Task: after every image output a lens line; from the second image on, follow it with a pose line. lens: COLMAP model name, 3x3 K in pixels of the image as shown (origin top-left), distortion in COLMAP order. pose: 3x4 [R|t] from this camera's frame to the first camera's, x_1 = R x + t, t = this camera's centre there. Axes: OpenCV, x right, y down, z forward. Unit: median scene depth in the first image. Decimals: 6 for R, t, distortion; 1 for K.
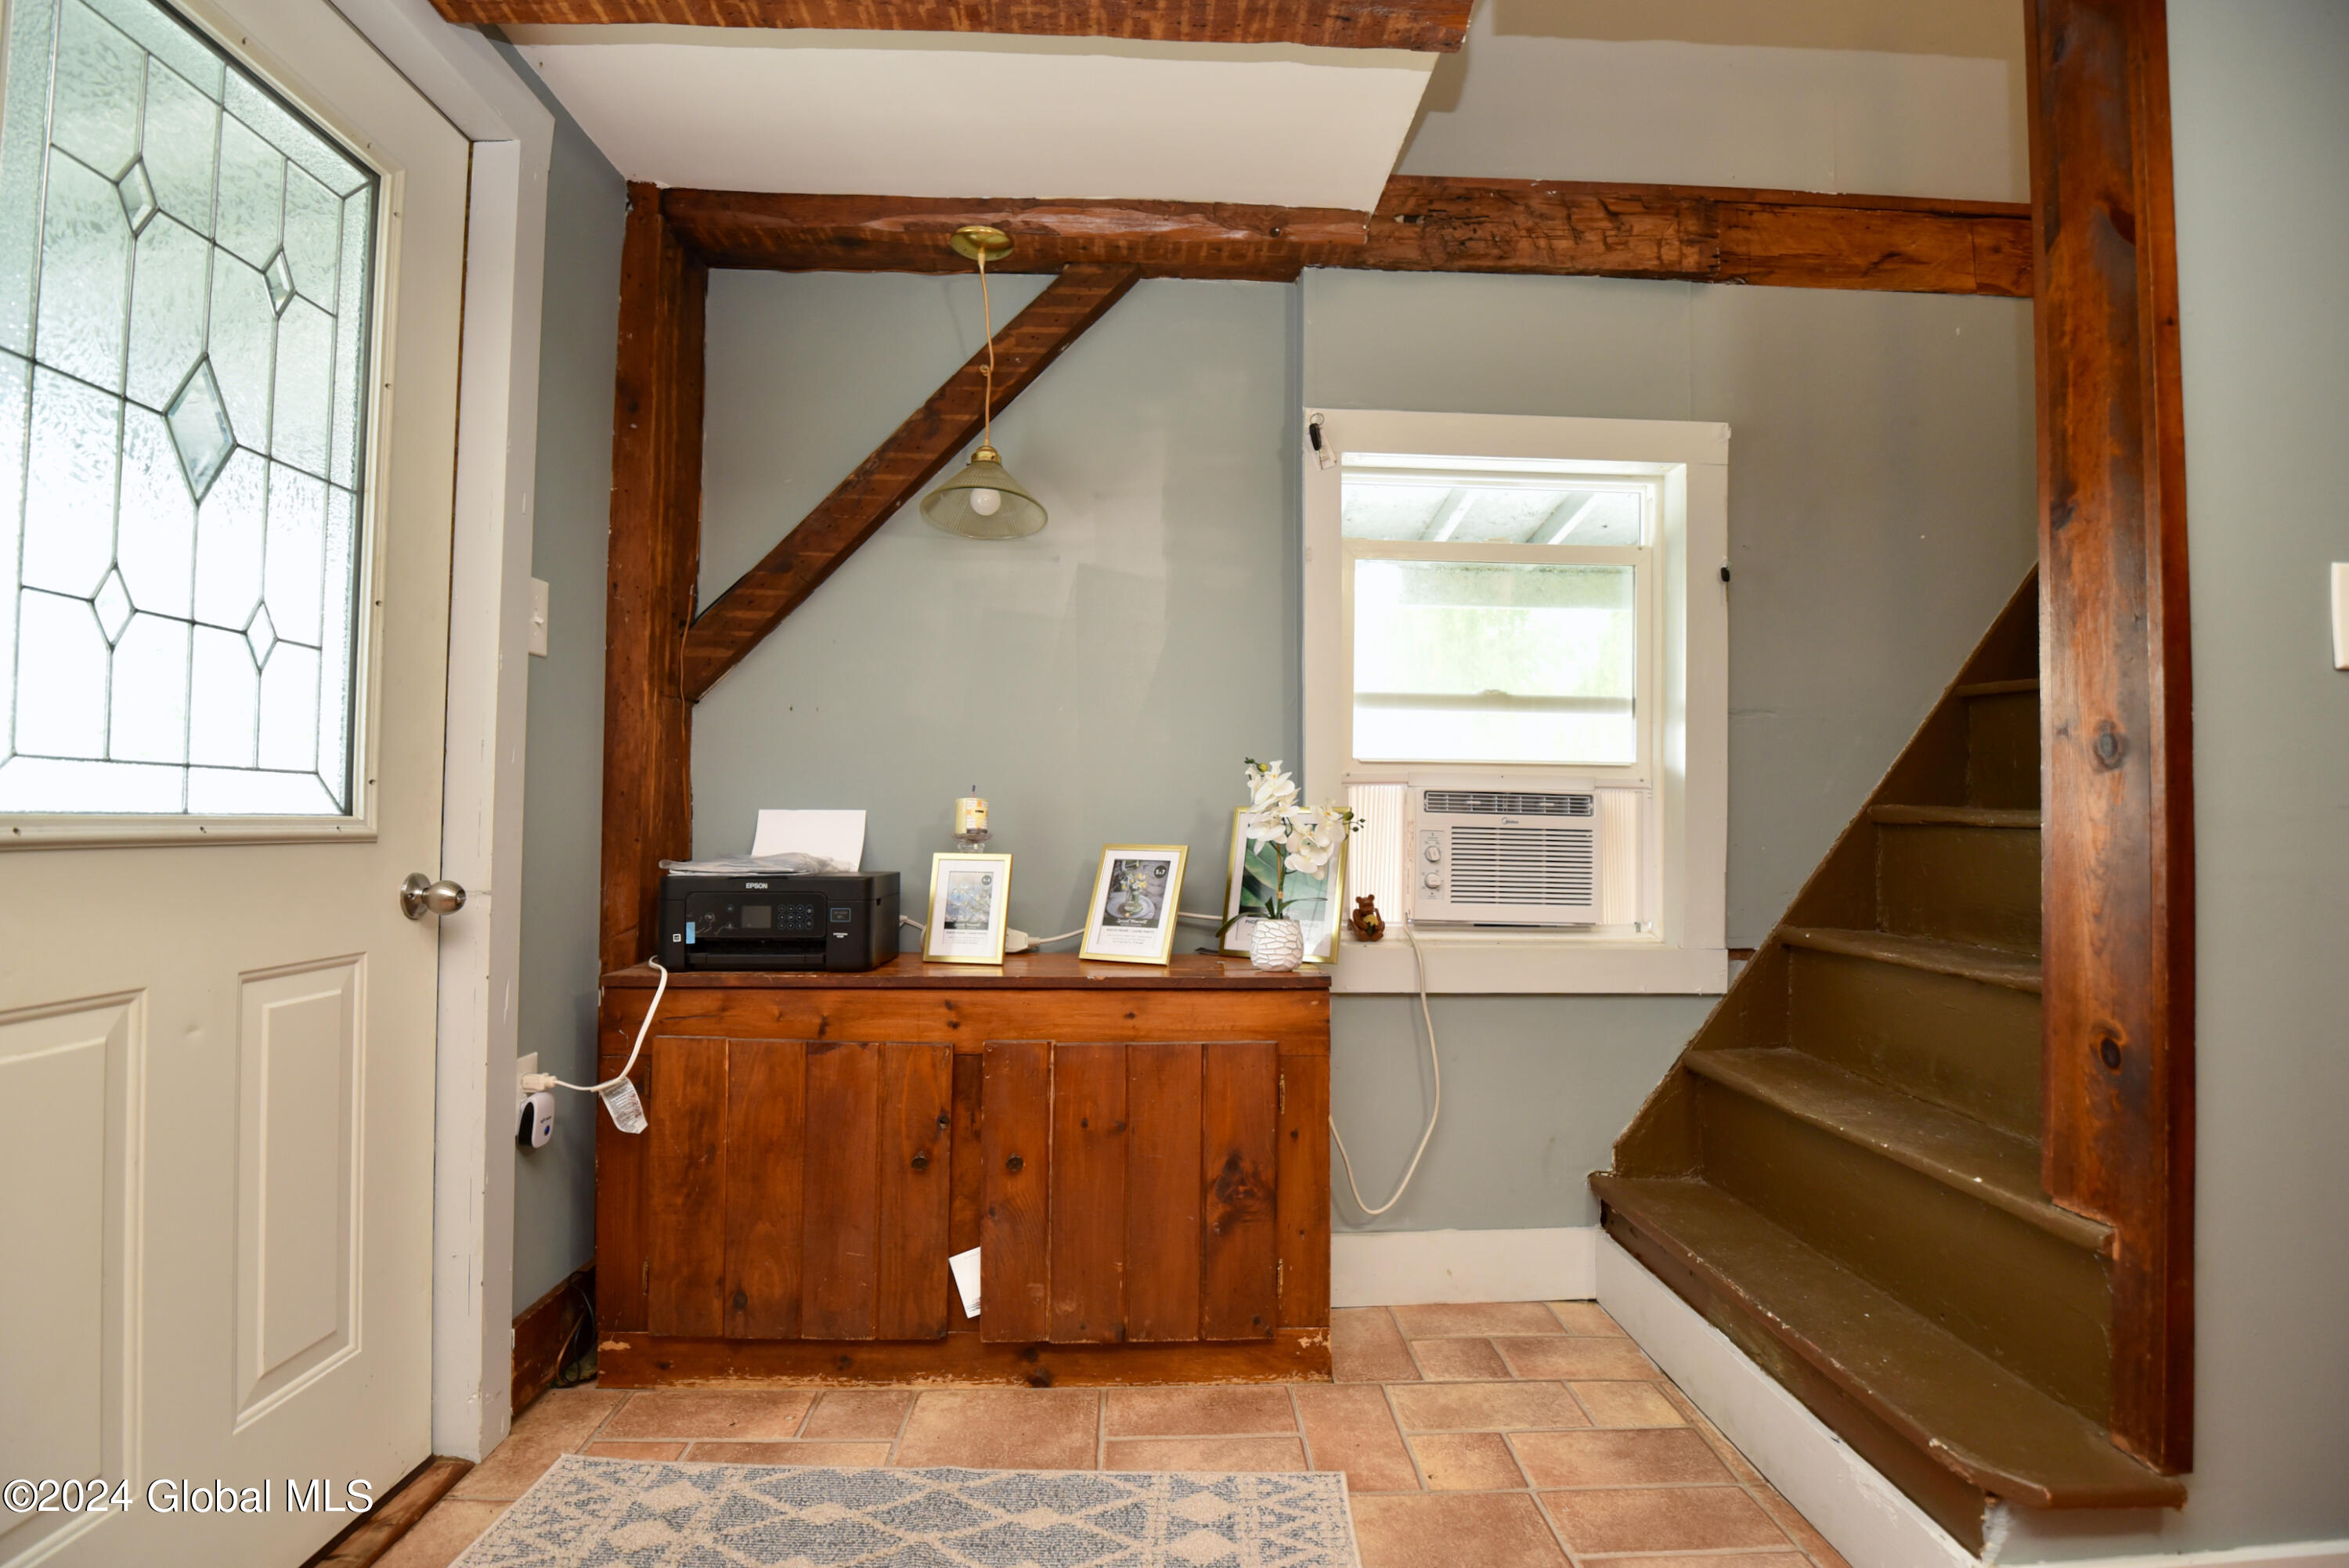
lens RADIAL K [[1151.1, 0, 1176.6], [0, 1151.1, 793.6], [0, 0, 1]] dist [-0.028962, -0.003177]
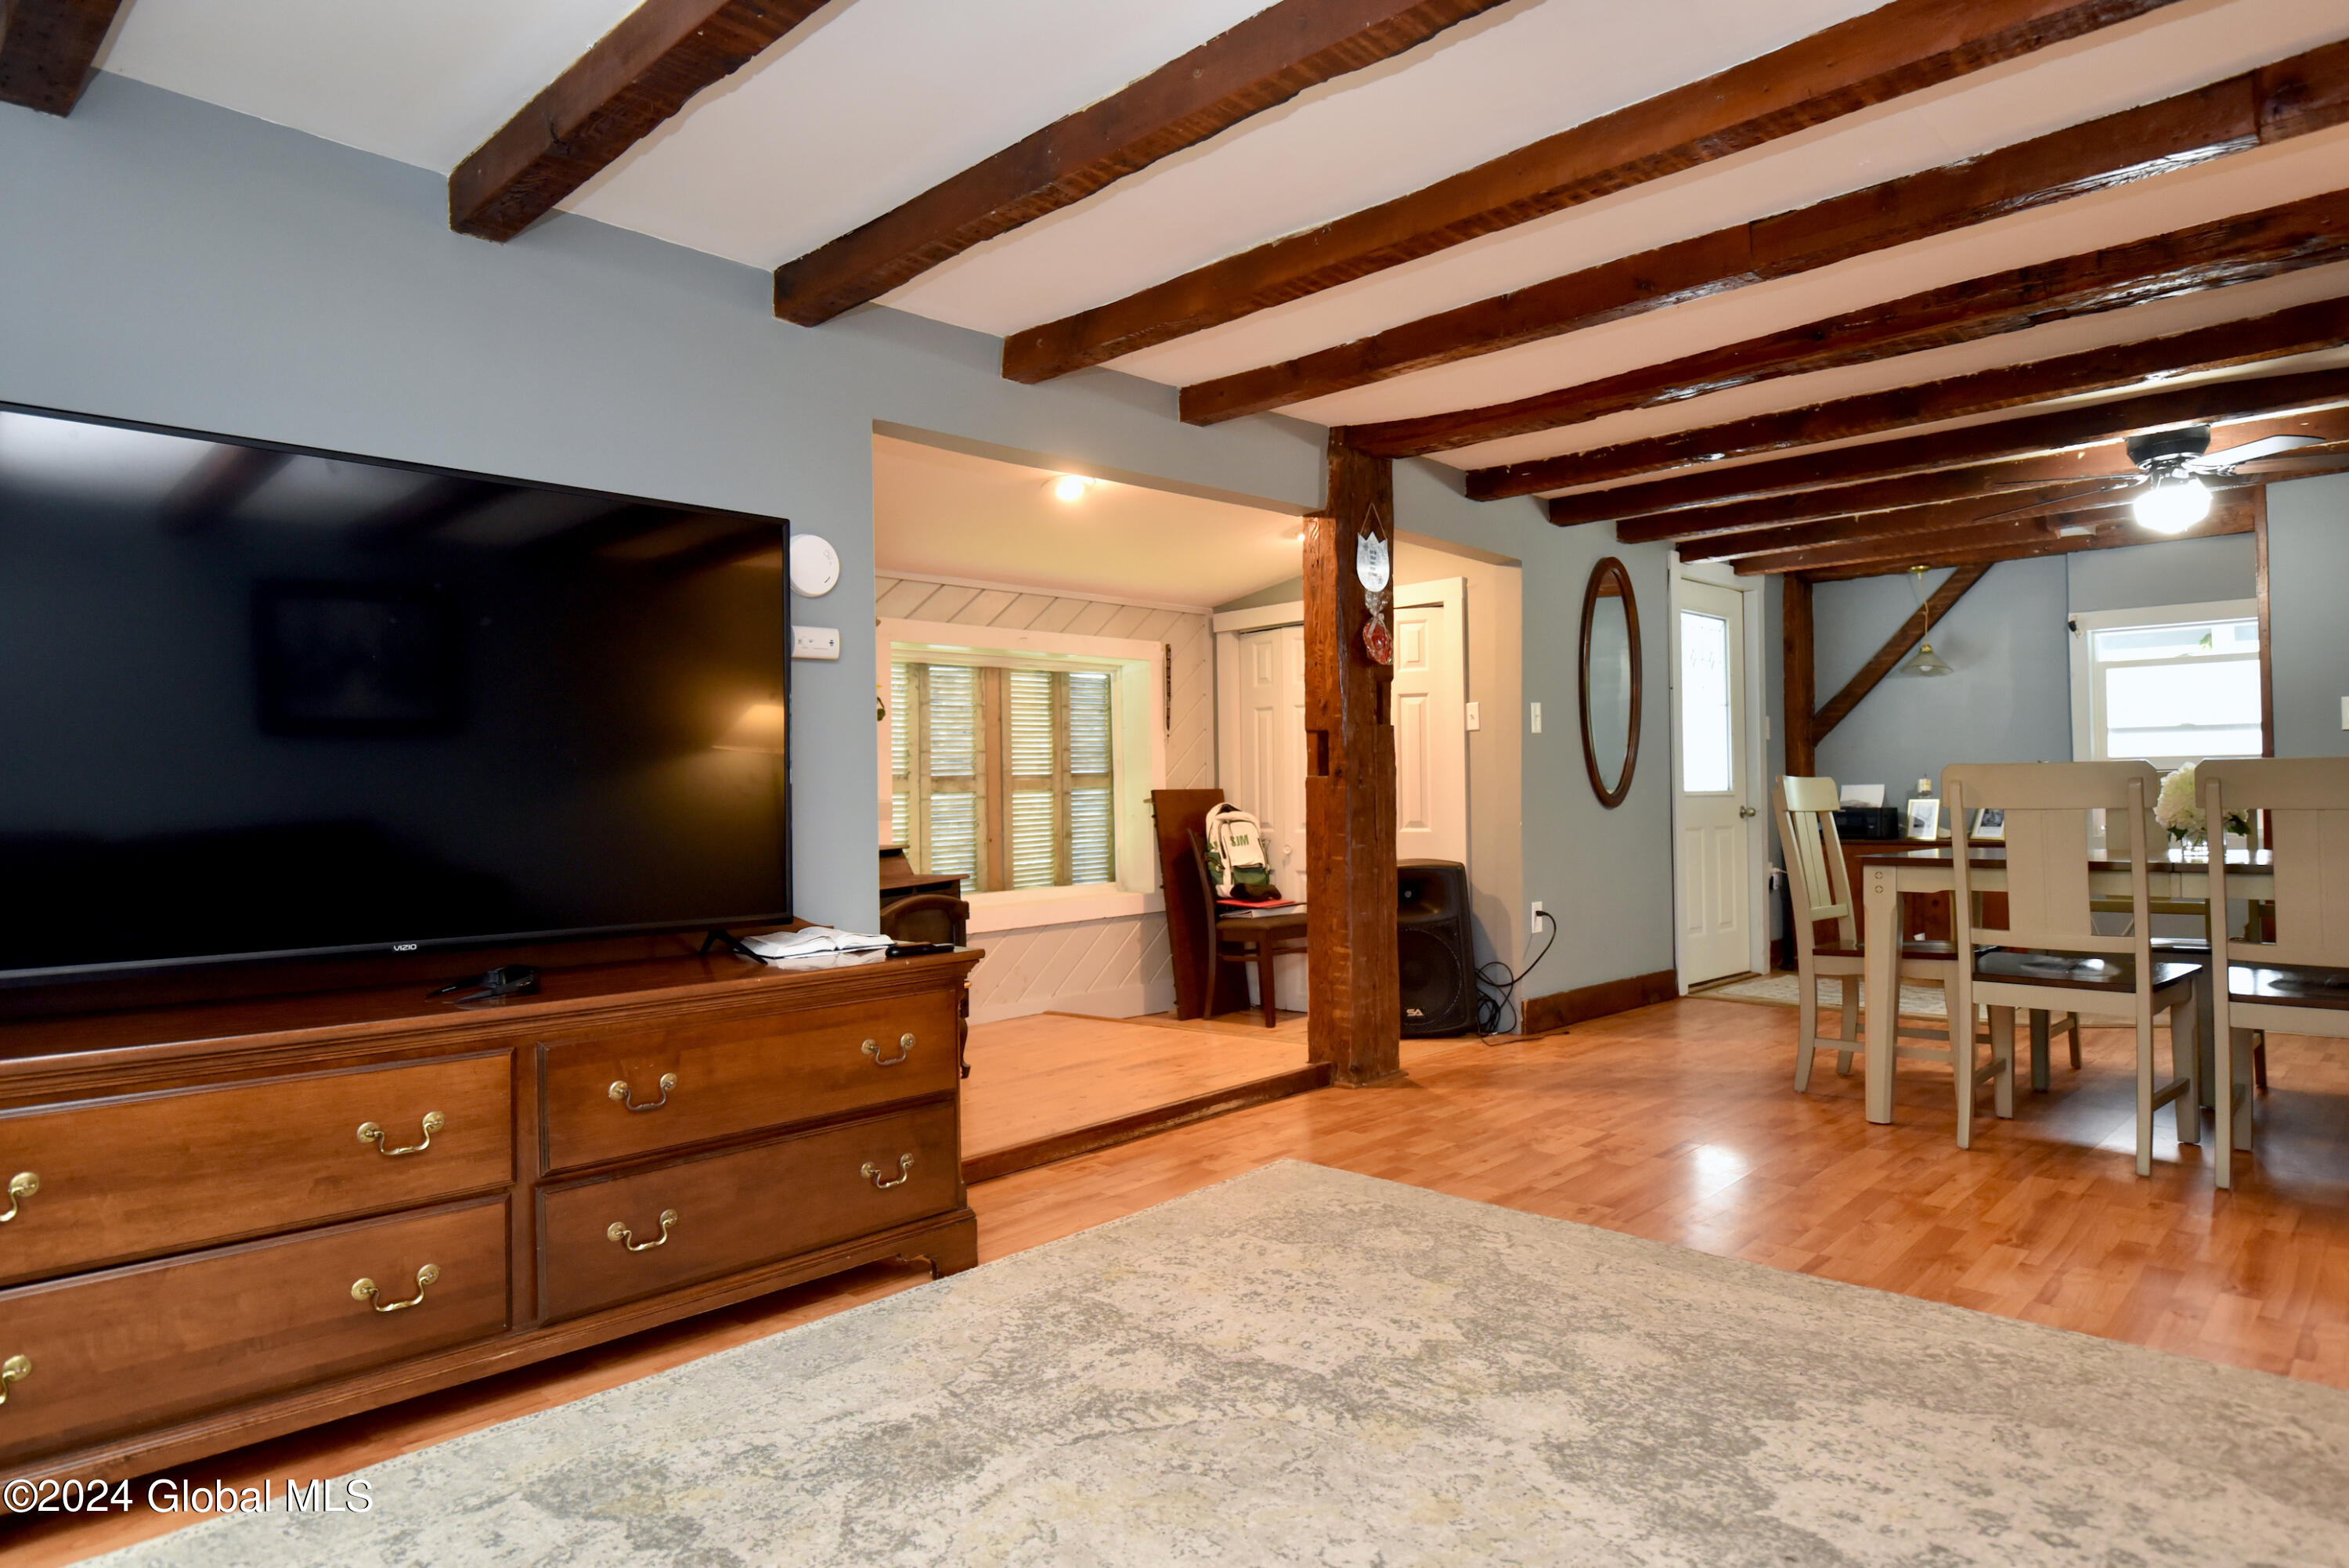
lens RADIAL K [[1407.0, 0, 1177.1], [0, 1407.0, 783.0], [0, 0, 1]] dist [0.004783, -0.001207]
pose [[0.691457, -0.026861, -0.721918, 0.957231], [0.044917, 0.998974, 0.005853, -0.080758], [0.721020, -0.036473, 0.691954, -2.448307]]
